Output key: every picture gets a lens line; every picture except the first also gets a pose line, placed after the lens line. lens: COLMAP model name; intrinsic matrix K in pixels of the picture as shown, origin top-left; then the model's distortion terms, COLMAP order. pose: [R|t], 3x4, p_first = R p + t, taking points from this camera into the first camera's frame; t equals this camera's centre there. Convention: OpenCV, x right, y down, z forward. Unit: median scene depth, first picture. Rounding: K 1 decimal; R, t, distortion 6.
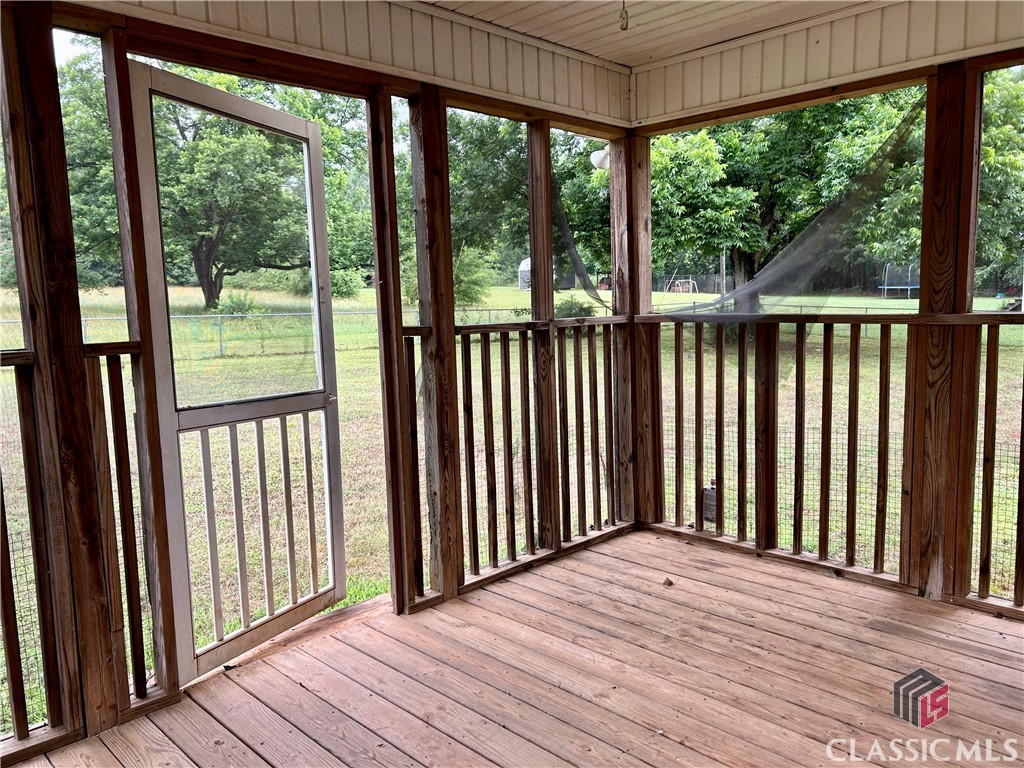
lens RADIAL K [[759.2, 0, 512.9], [0, 759.2, 386.0], [0, 0, 1]] dist [0.029754, -0.041458]
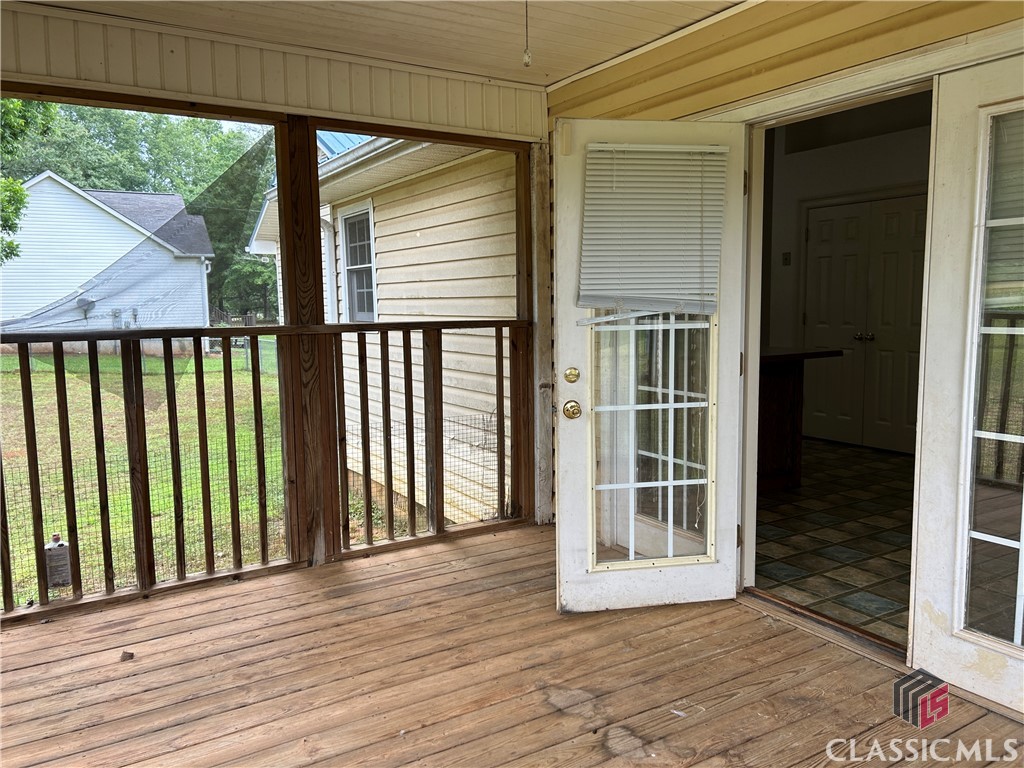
lens RADIAL K [[759.2, 0, 516.7], [0, 759.2, 383.7], [0, 0, 1]] dist [0.029754, -0.041458]
pose [[0.224986, -0.087281, 0.970445, -0.516950], [0.117587, 0.991133, 0.061881, -0.037953], [-0.967241, 0.100189, 0.233254, 0.406742]]
